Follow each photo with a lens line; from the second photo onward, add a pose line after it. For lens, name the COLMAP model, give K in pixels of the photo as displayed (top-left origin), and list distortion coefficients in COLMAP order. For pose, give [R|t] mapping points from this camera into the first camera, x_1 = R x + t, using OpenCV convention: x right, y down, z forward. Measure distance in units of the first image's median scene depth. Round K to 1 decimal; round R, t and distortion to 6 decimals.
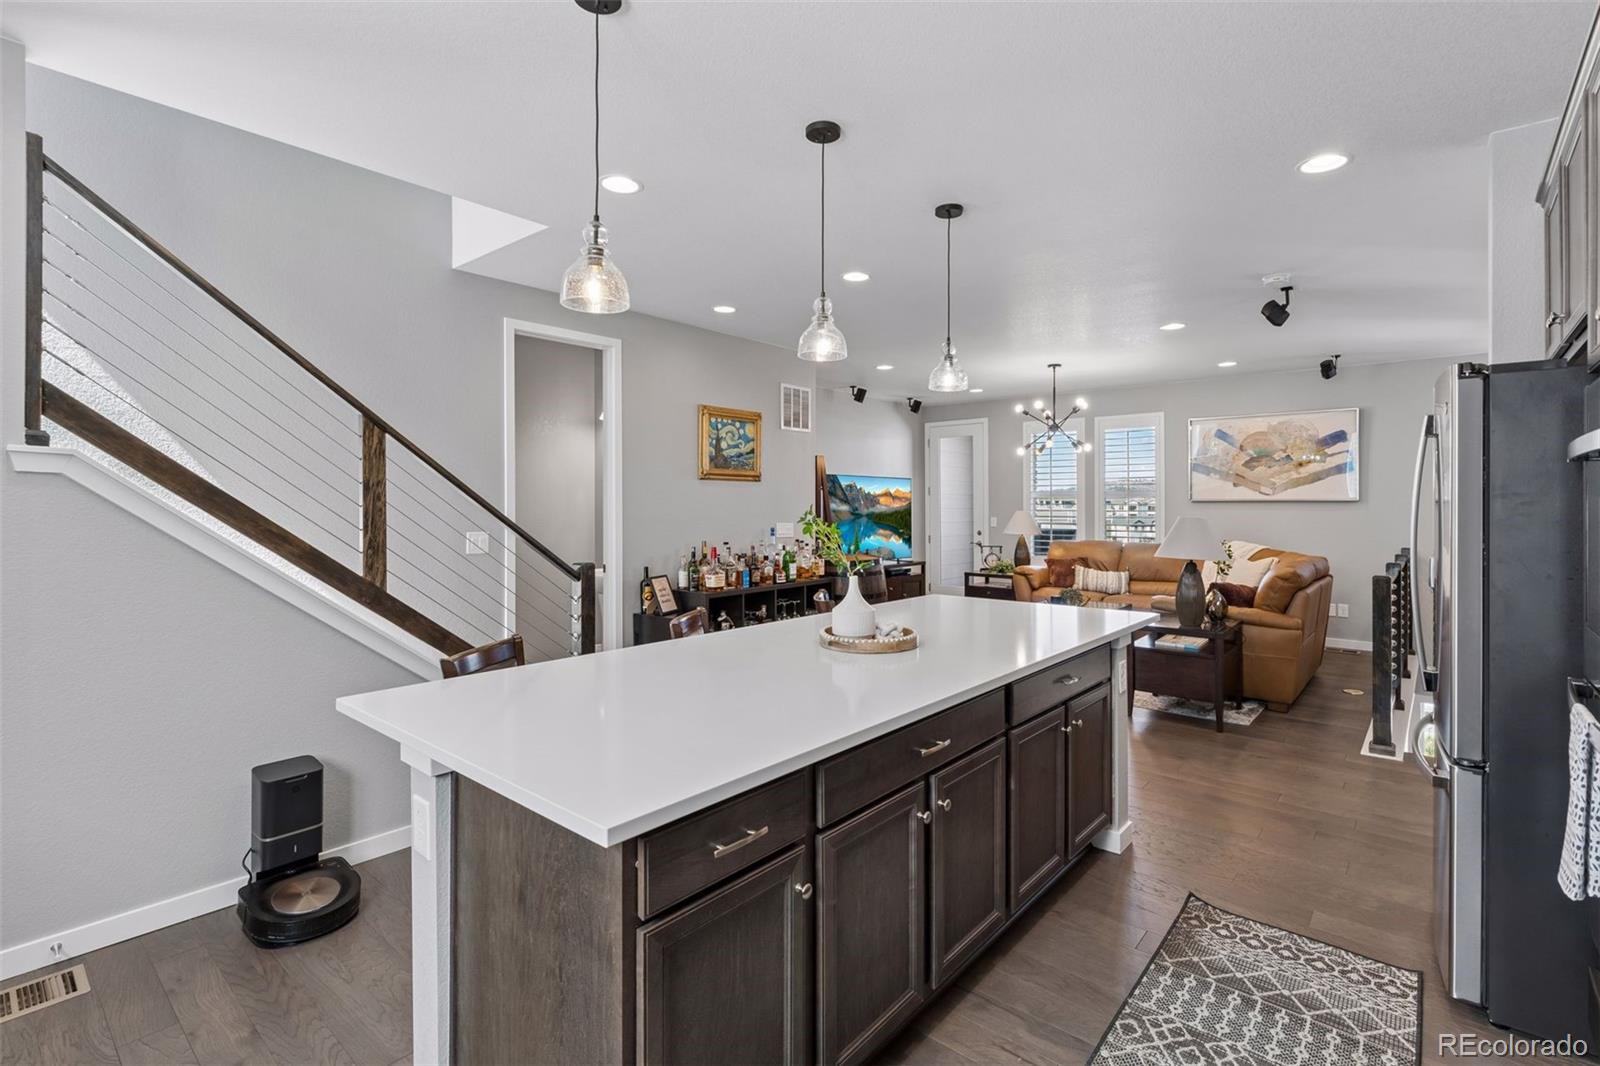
lens RADIAL K [[744.6, 0, 809.7], [0, 744.6, 501.5], [0, 0, 1]] dist [-0.000606, -0.000059]
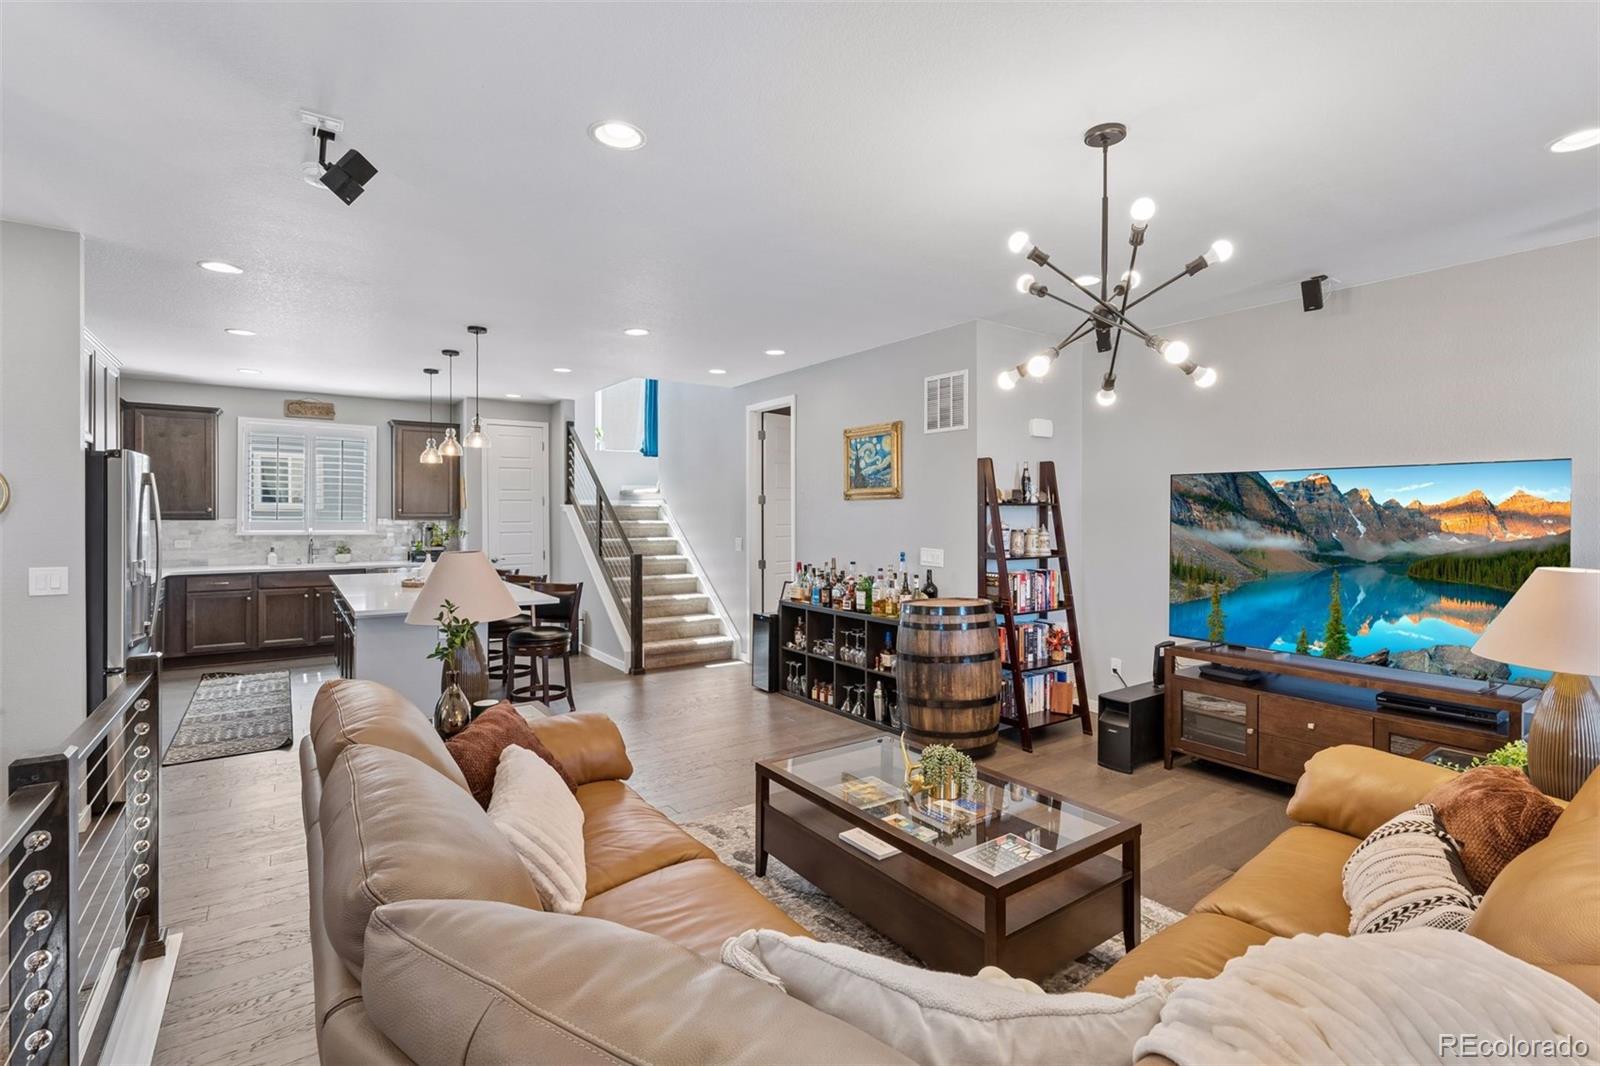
lens RADIAL K [[735.1, 0, 805.1], [0, 735.1, 518.8], [0, 0, 1]] dist [0.003352, 0.000182]
pose [[-0.250116, 0.004651, -0.968205, 0.693941], [-0.001171, 0.999986, 0.005106, -0.006537], [0.968215, 0.002411, -0.250107, 0.953783]]
